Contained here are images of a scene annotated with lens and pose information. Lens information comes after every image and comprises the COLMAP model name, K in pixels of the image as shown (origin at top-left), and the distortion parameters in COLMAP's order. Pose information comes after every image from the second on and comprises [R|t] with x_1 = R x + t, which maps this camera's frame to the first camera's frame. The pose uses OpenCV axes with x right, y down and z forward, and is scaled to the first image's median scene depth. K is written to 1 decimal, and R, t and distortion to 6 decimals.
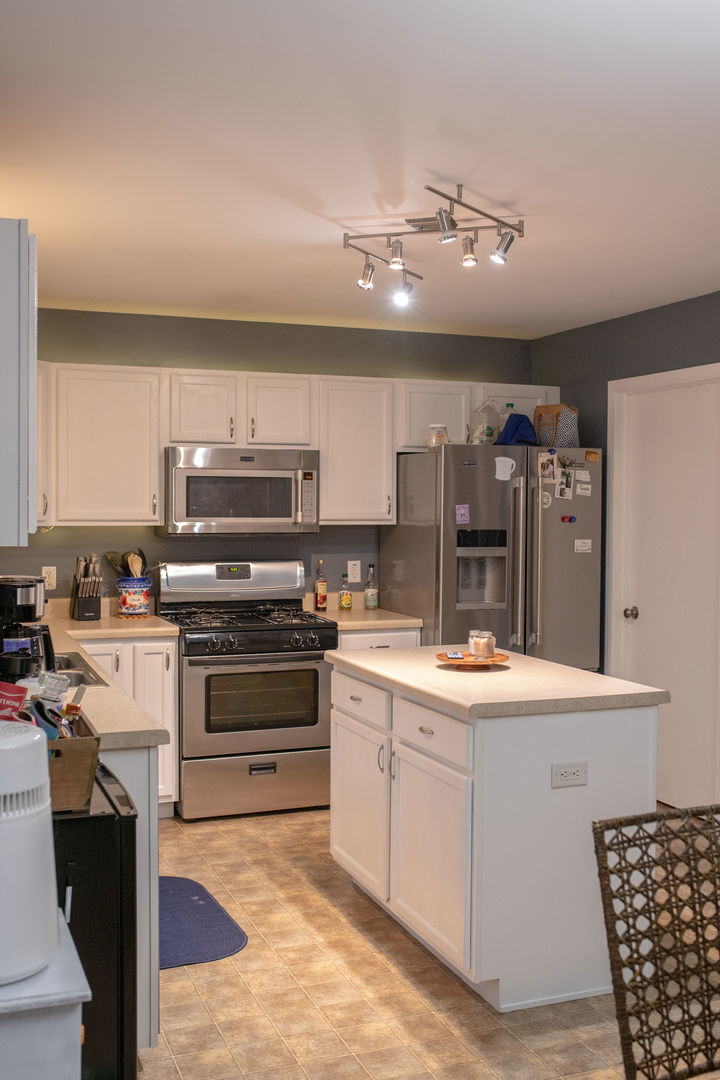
lens RADIAL K [[1162.4, 0, 360.0], [0, 1162.4, 540.0], [0, 0, 1]] dist [0.008654, 0.004707]
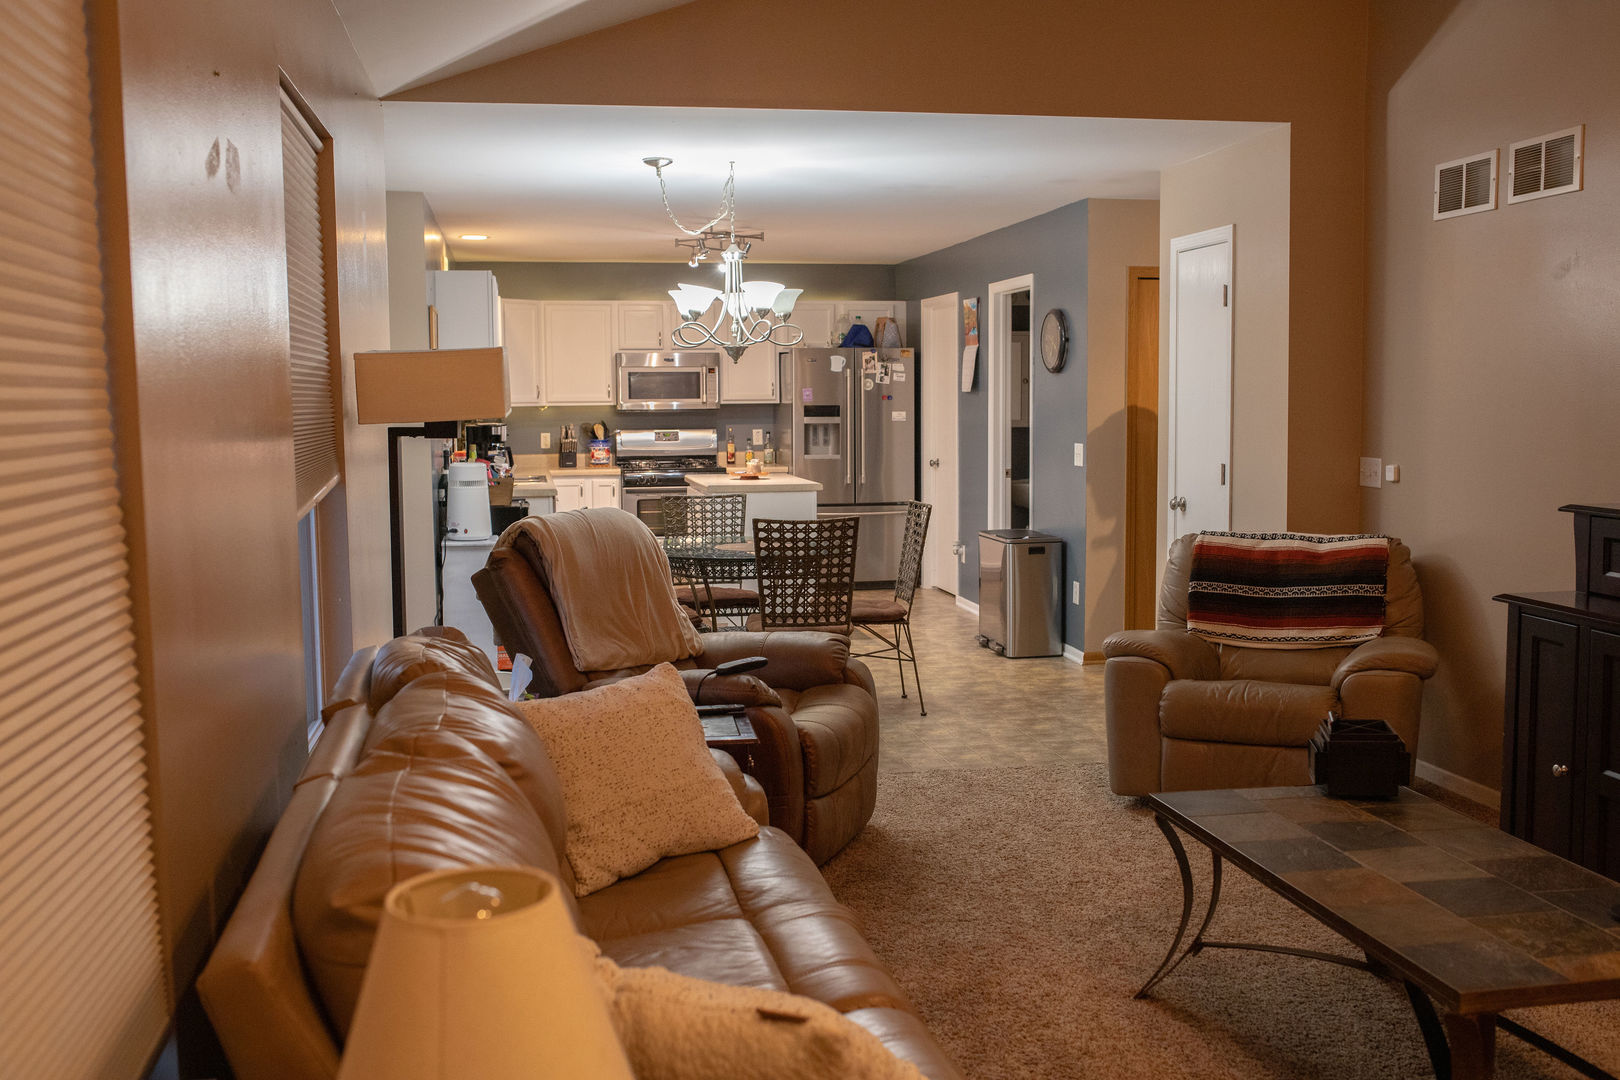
lens RADIAL K [[1743.6, 0, 810.0], [0, 1743.6, 540.0], [0, 0, 1]] dist [0.008654, 0.004707]
pose [[0.981039, 0.002845, -0.193791, 0.509141], [0.007221, 0.998662, 0.051214, 0.047634], [0.193678, -0.051643, 0.979705, -1.163489]]
